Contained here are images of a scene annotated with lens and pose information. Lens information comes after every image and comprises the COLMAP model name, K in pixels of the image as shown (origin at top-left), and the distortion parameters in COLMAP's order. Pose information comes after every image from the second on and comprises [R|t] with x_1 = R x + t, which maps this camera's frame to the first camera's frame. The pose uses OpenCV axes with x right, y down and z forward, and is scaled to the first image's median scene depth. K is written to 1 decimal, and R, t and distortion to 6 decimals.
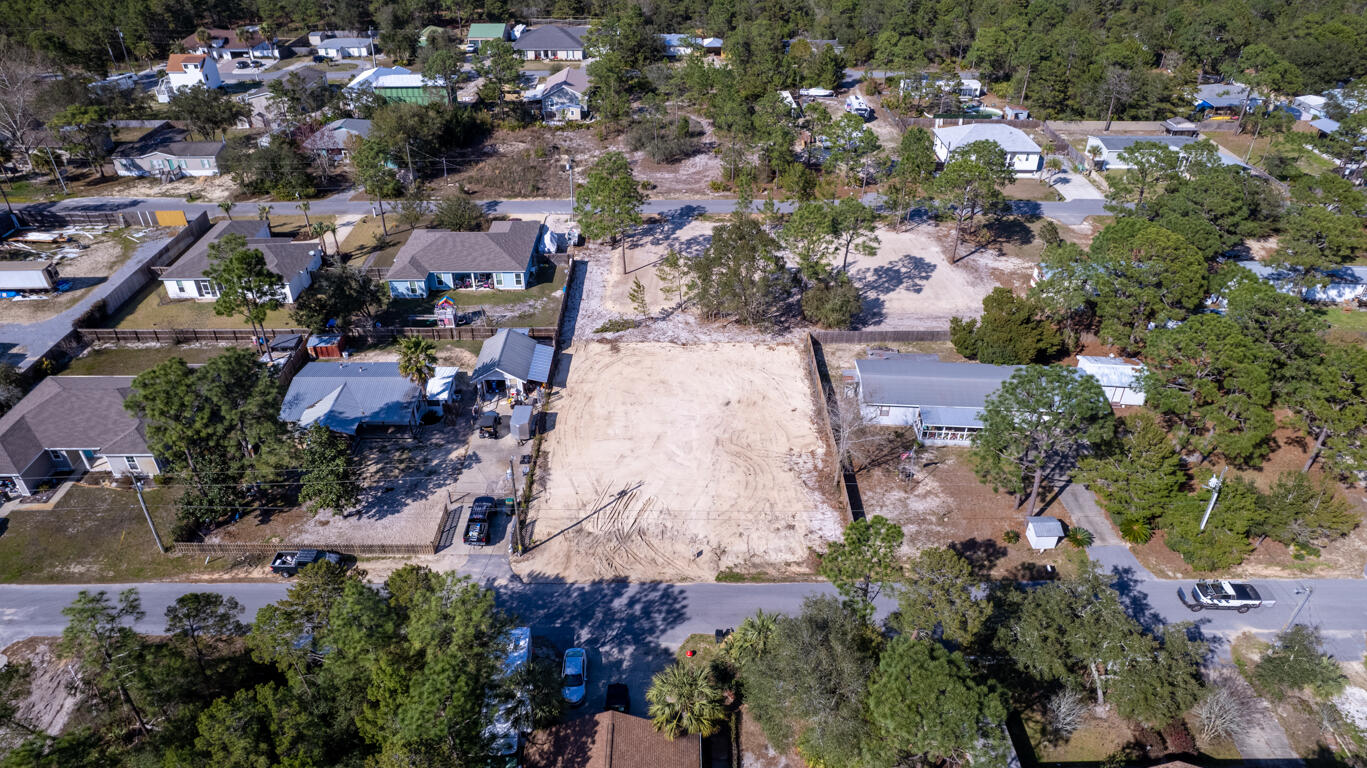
lens RADIAL K [[882.0, 0, 686.6], [0, 882.0, 390.1], [0, 0, 1]] dist [-0.068027, 0.058818]
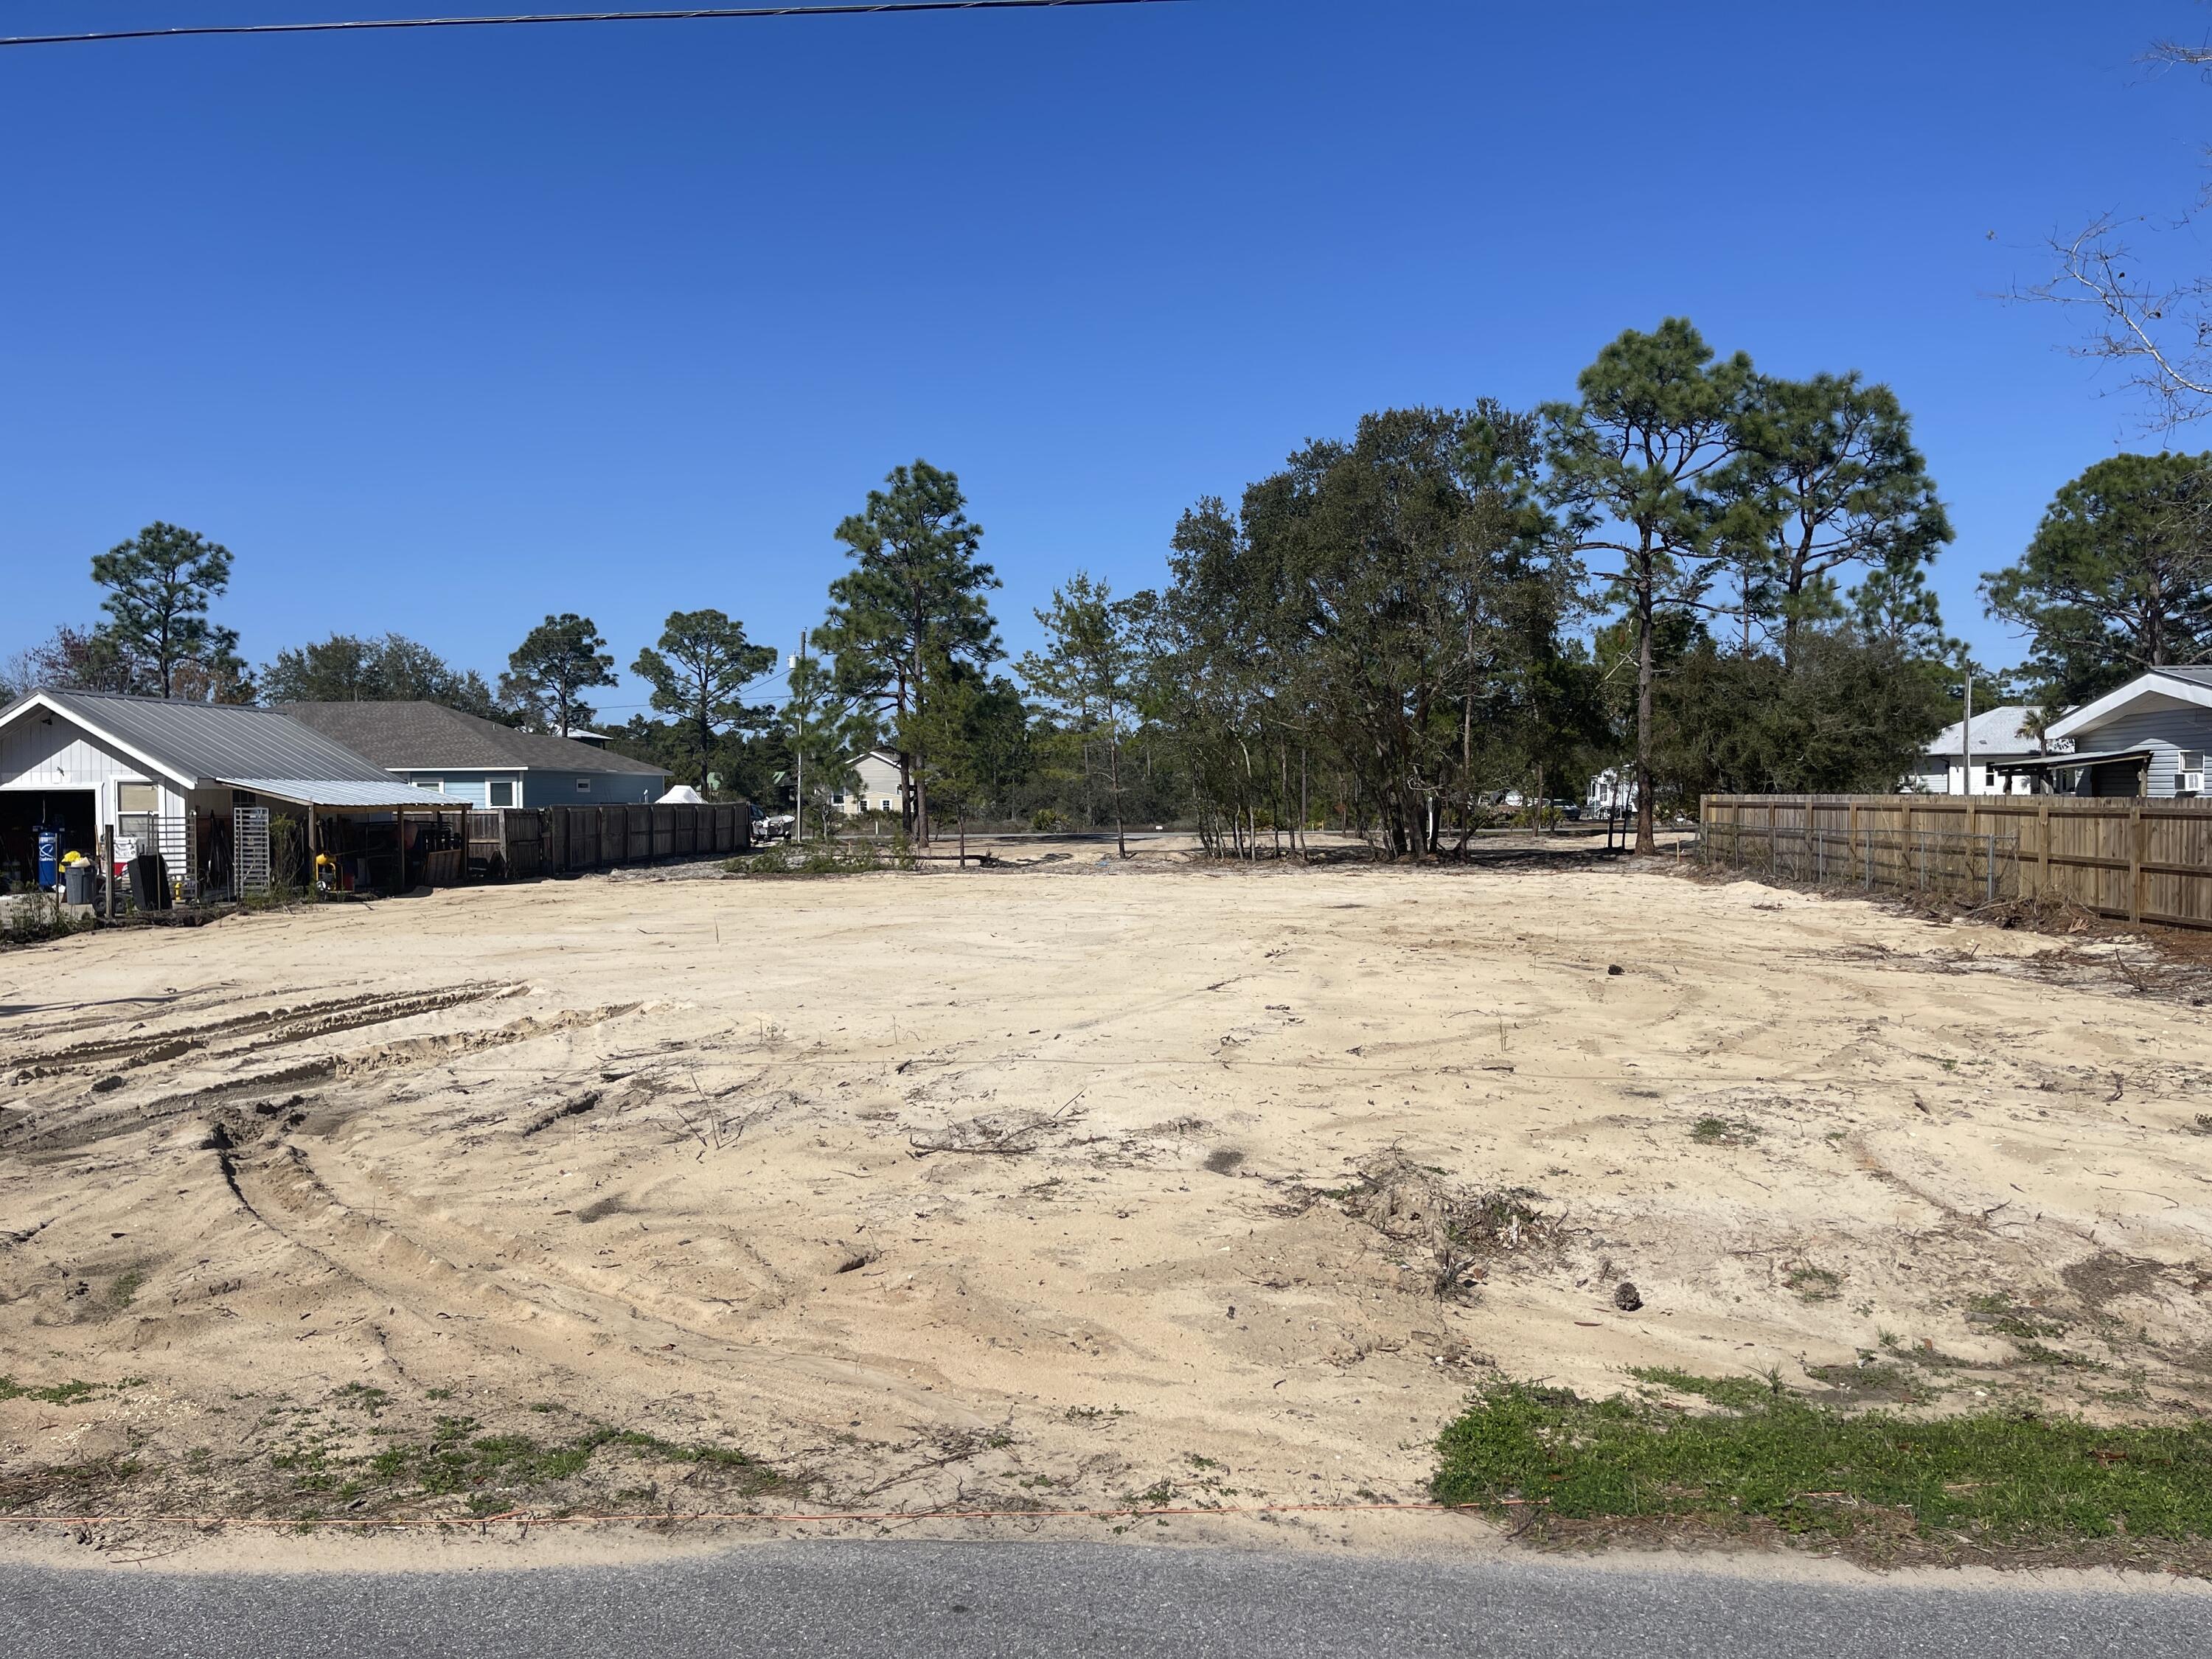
lens RADIAL K [[1669.5, 0, 1106.0], [0, 1669.5, 829.5], [0, 0, 1]] dist [0.095158, -0.137087]
pose [[0.998419, -0.007066, -0.055761, 0.018980], [-0.024295, 0.840349, -0.541501, 0.178179], [0.050685, 0.541999, 0.838849, 0.728306]]
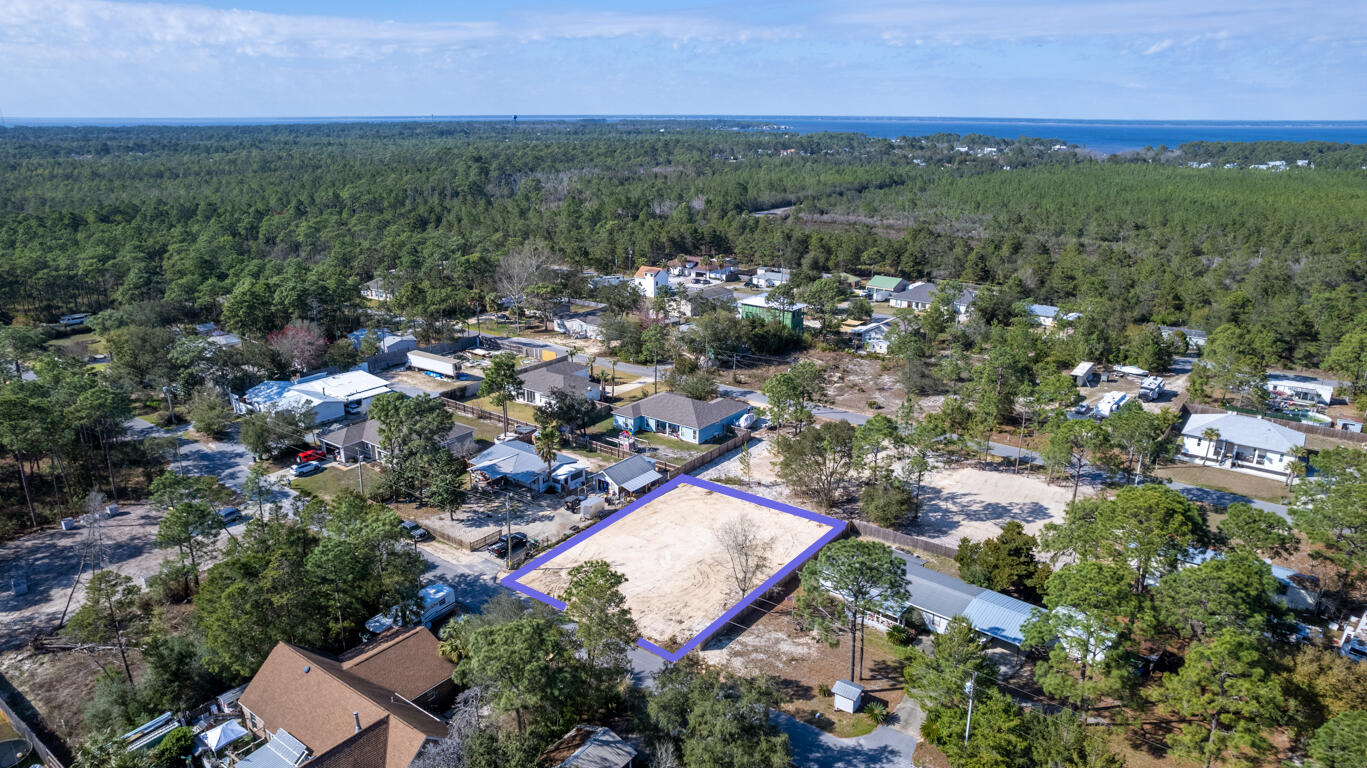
lens RADIAL K [[882.0, 0, 686.6], [0, 882.0, 390.1], [0, 0, 1]] dist [-0.068027, 0.058818]
pose [[0.799704, 0.181661, -0.572252, 0.655877], [-0.336488, 0.924981, -0.176596, 0.057519], [0.497242, 0.333780, 0.800838, -0.090309]]
